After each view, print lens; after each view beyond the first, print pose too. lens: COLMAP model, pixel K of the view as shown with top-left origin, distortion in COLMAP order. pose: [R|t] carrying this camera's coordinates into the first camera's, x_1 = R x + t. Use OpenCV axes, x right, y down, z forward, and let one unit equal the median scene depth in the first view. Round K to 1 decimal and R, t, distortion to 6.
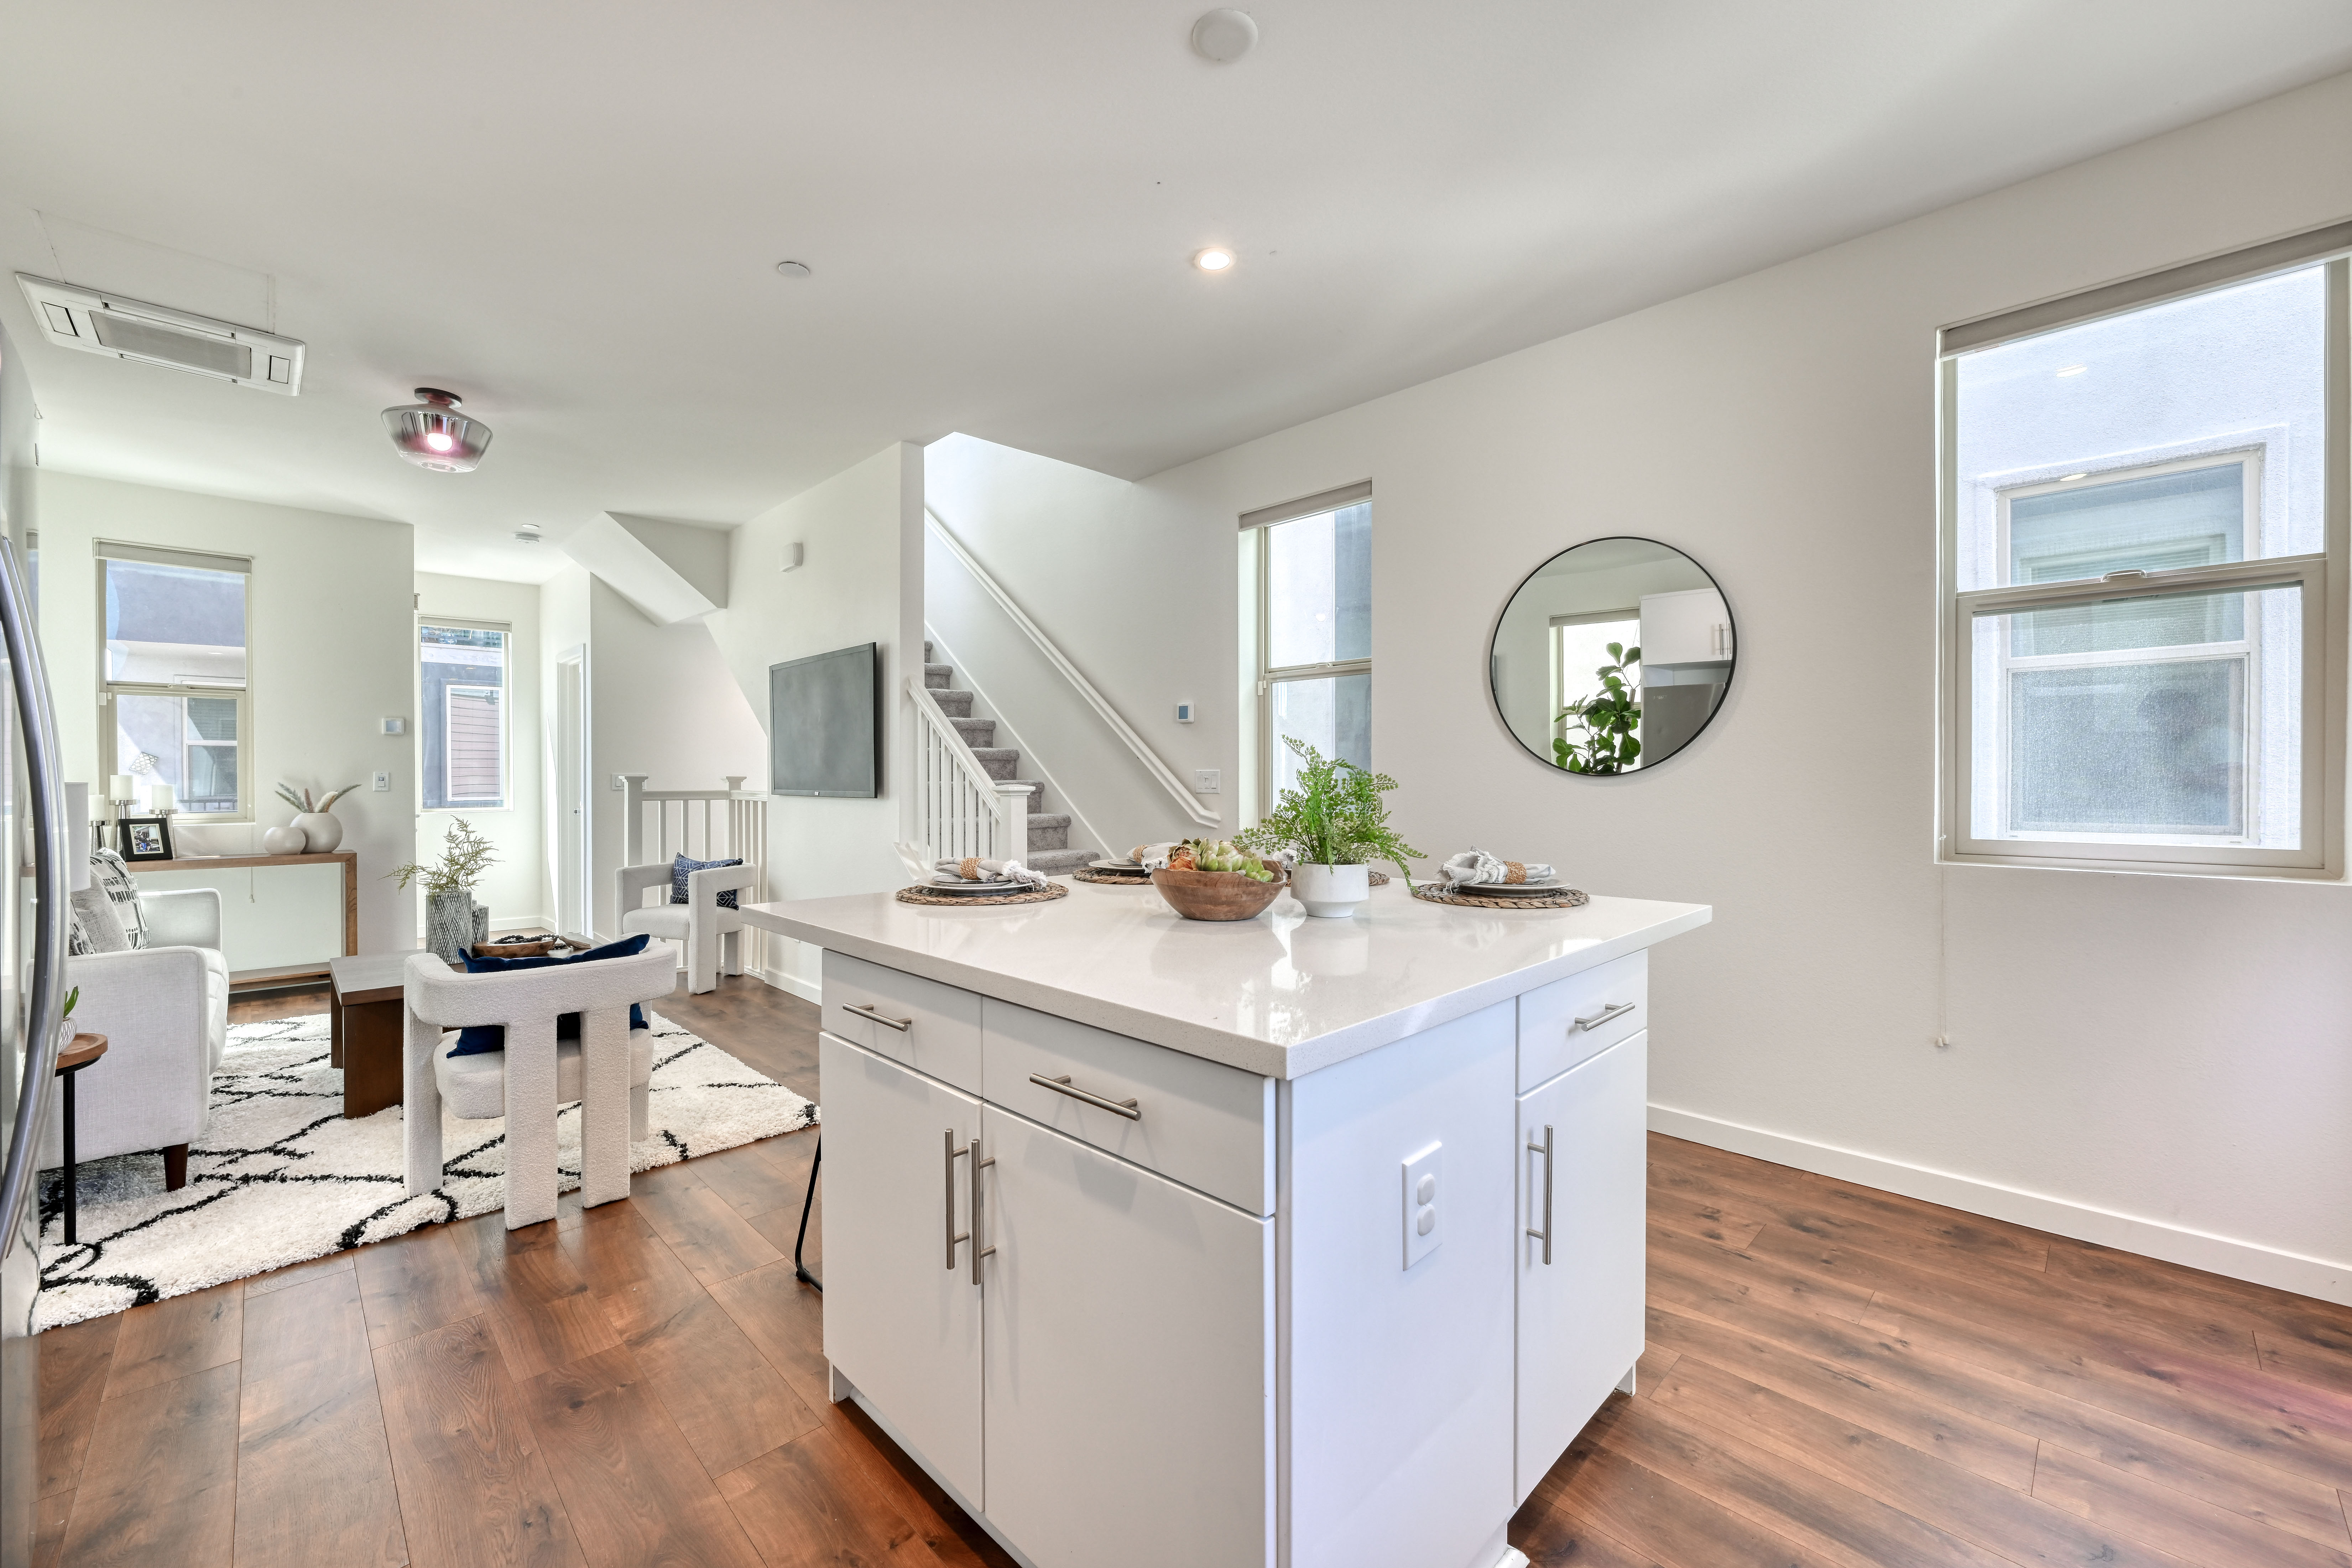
lens RADIAL K [[929.2, 0, 1183.8], [0, 929.2, 779.2], [0, 0, 1]] dist [-0.000850, -0.000118]
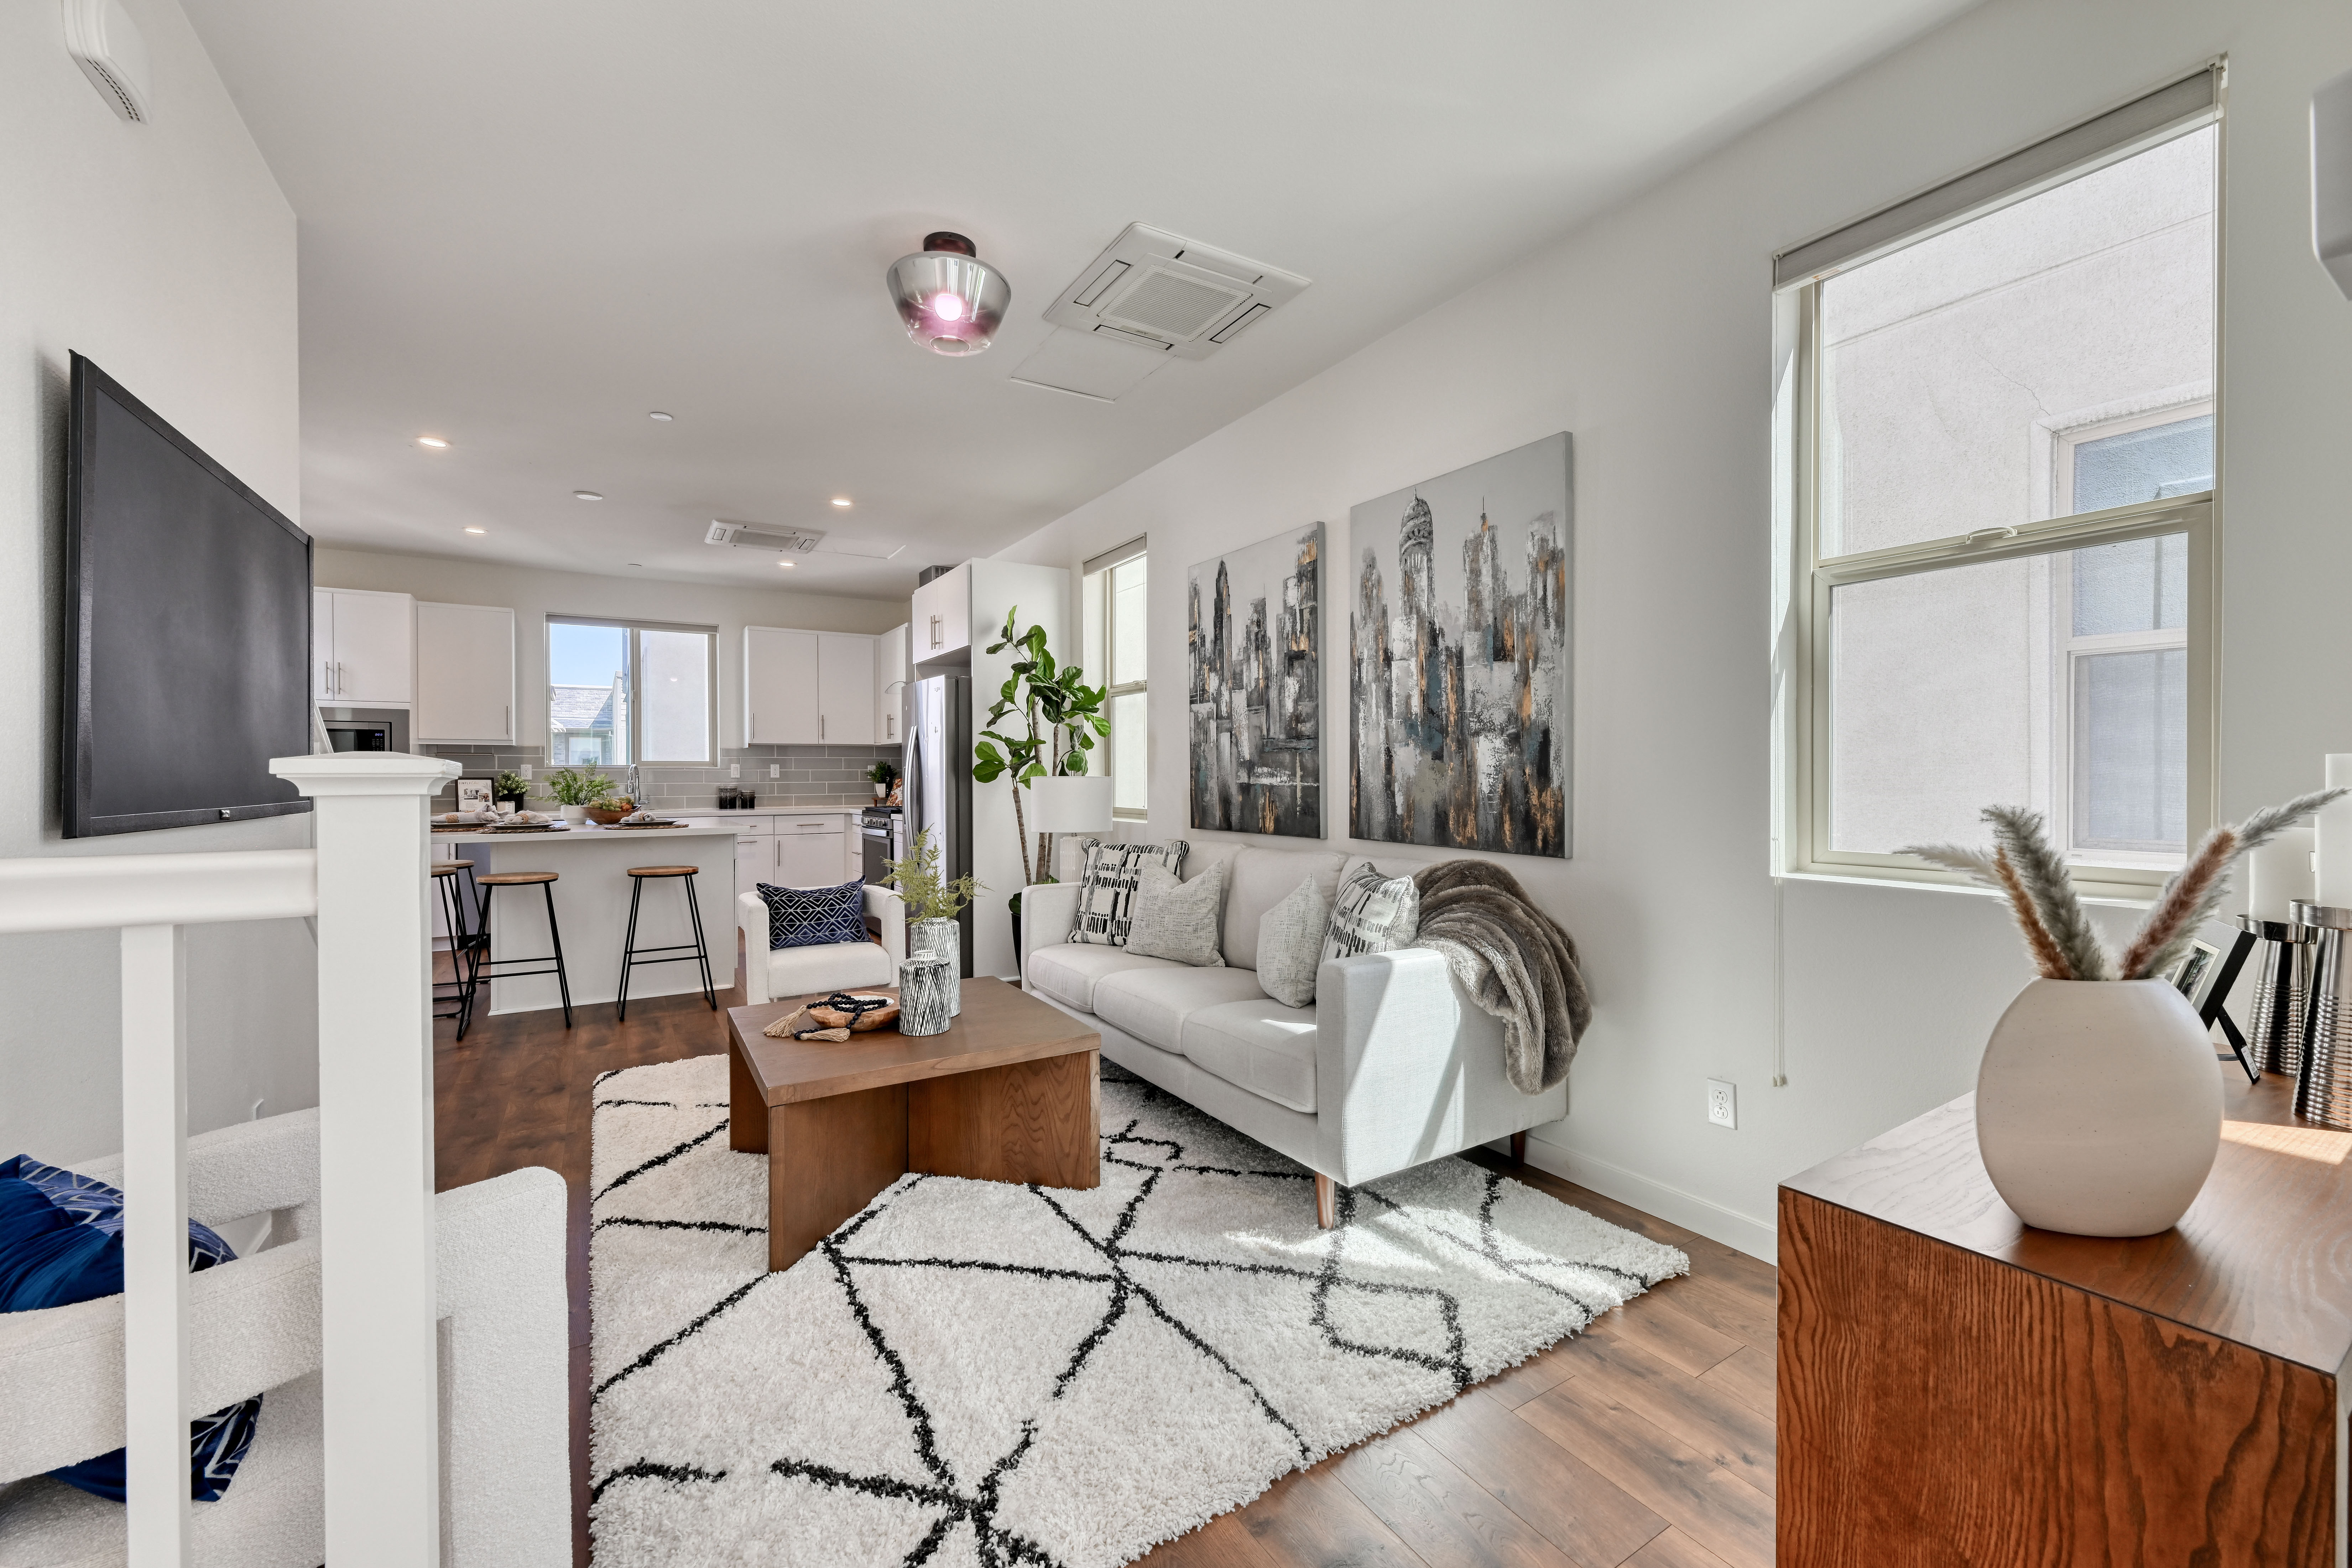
lens RADIAL K [[929.2, 0, 1179.9], [0, 929.2, 781.3], [0, 0, 1]] dist [-0.000850, -0.000118]
pose [[-0.974381, 0.001760, 0.224896, -0.847107], [0.003804, 0.999955, 0.008656, -0.000480], [-0.224871, 0.009290, -0.974344, 1.240903]]
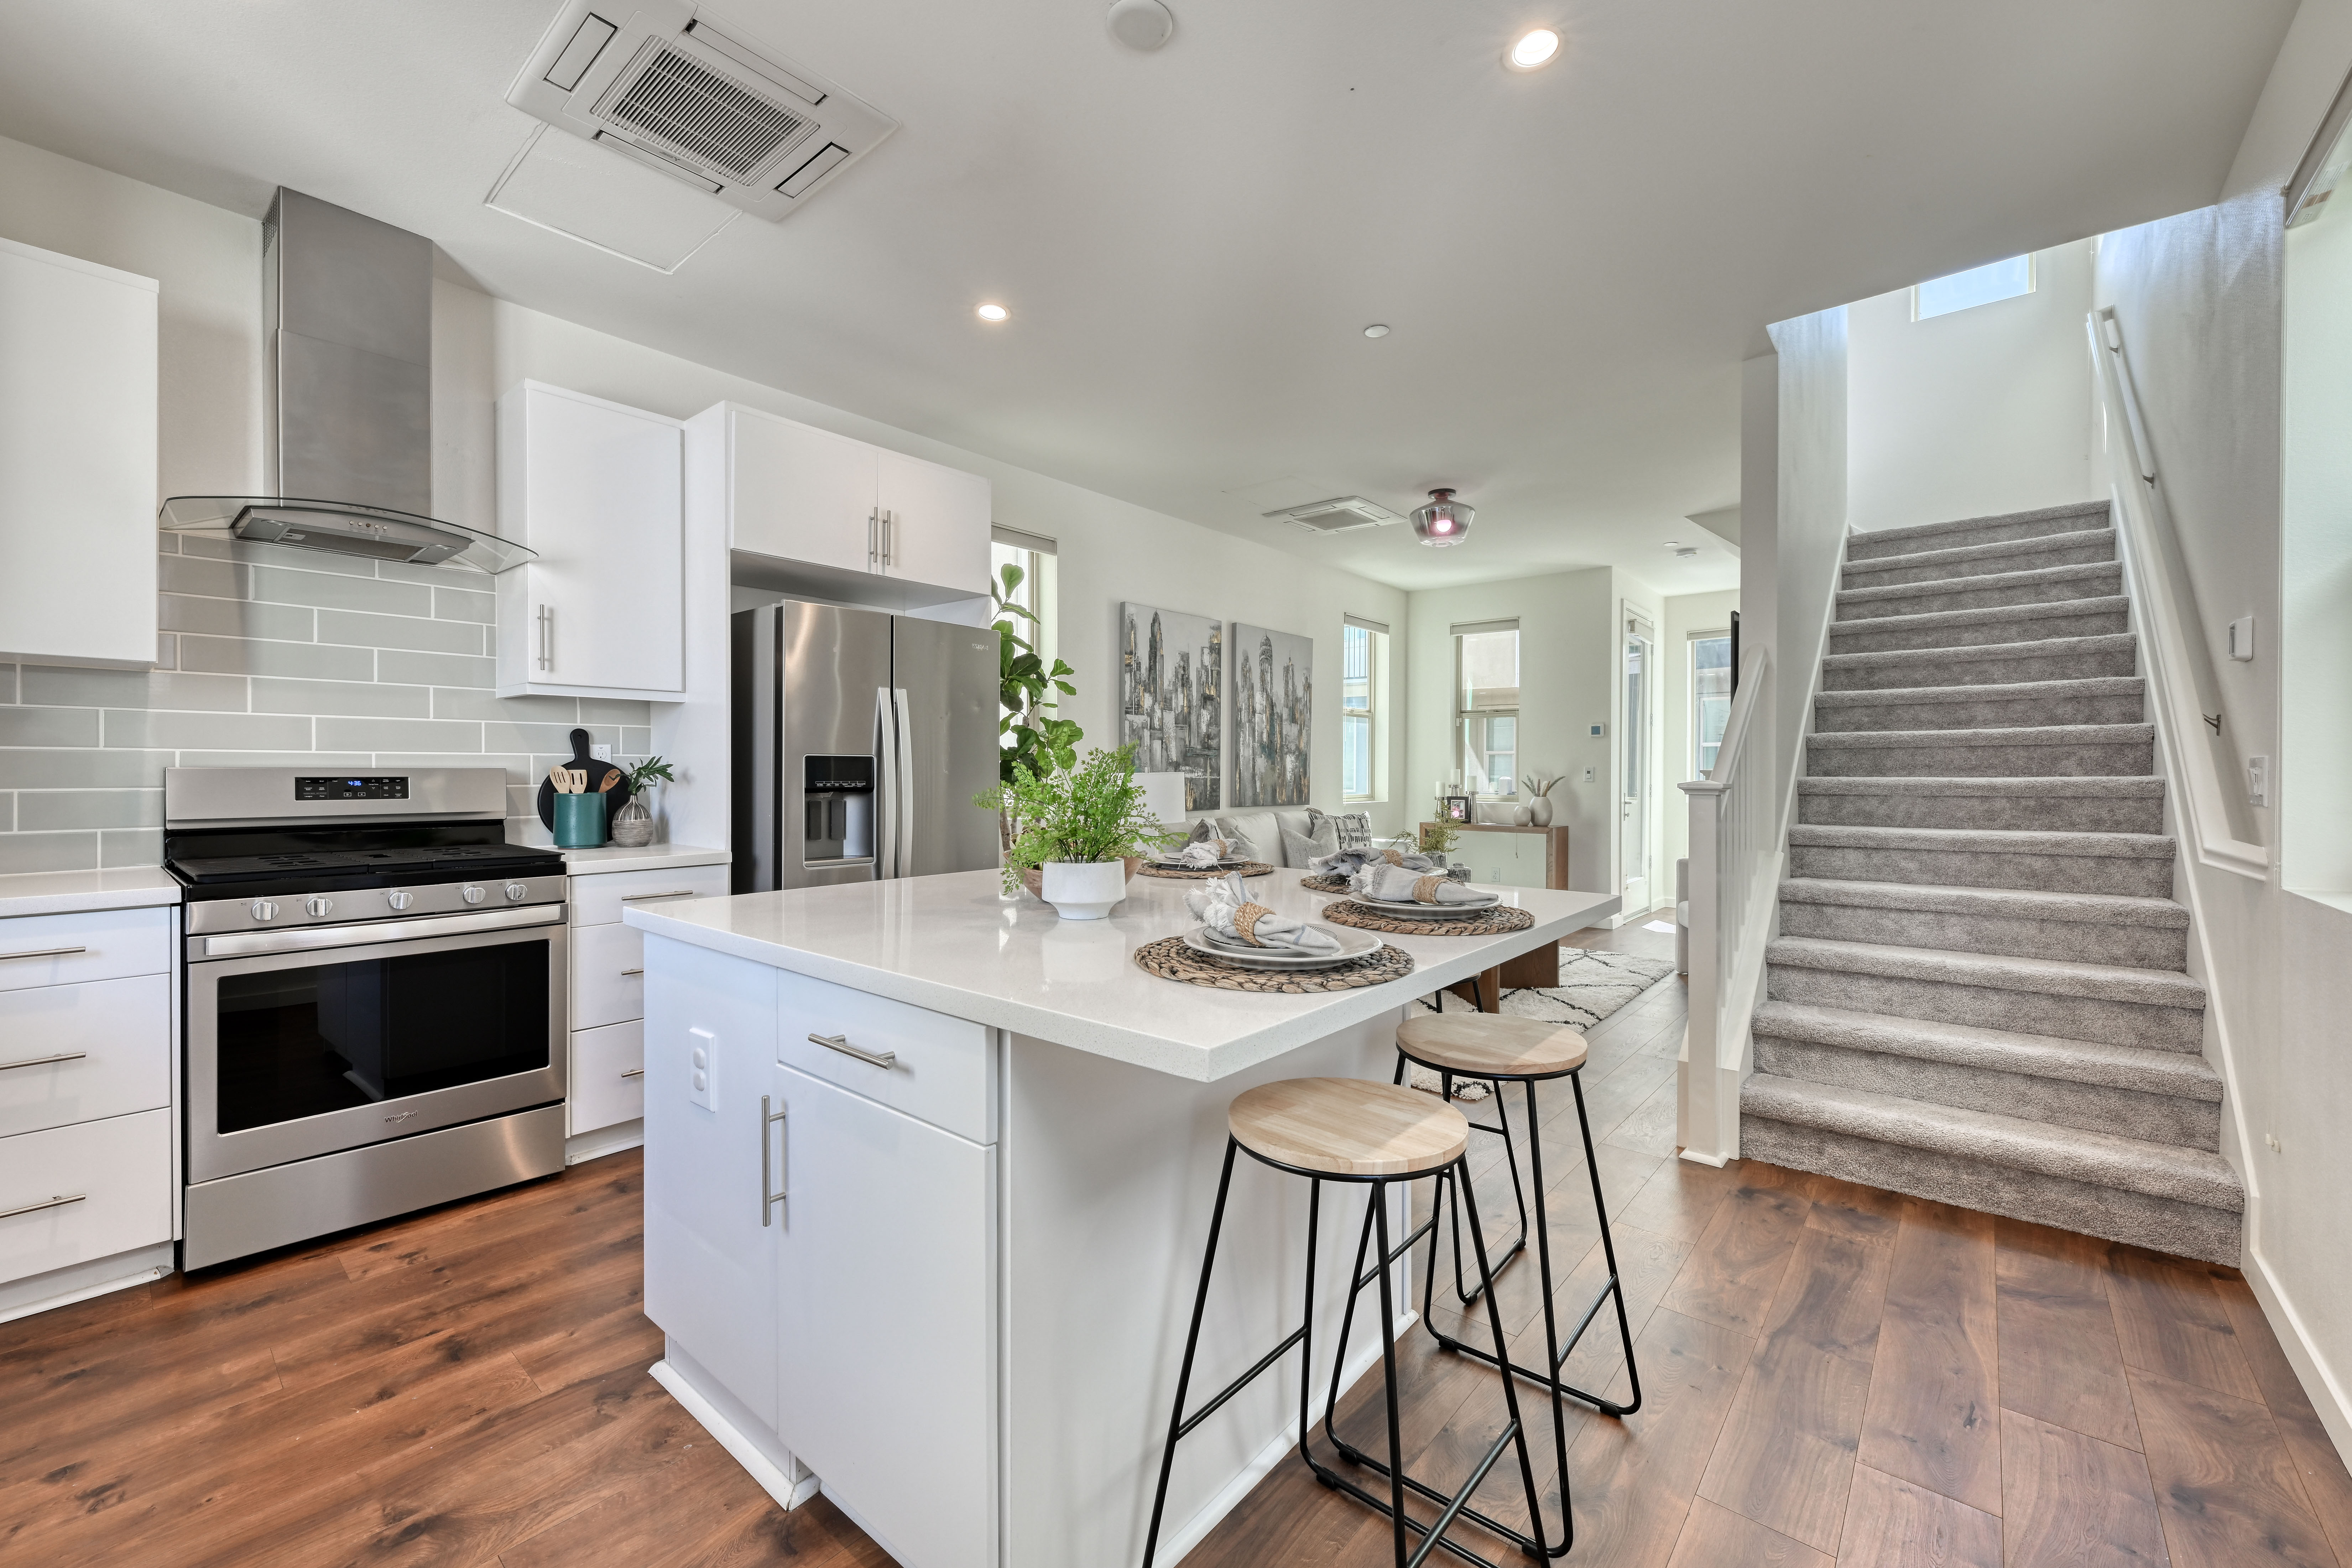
lens RADIAL K [[929.2, 0, 1186.6], [0, 929.2, 768.4], [0, 0, 1]] dist [-0.000850, -0.000118]
pose [[0.086010, -0.000819, -0.996294, 0.394619], [-0.005058, 0.999986, -0.001258, -0.001171], [0.996281, 0.005147, 0.086005, 0.380086]]
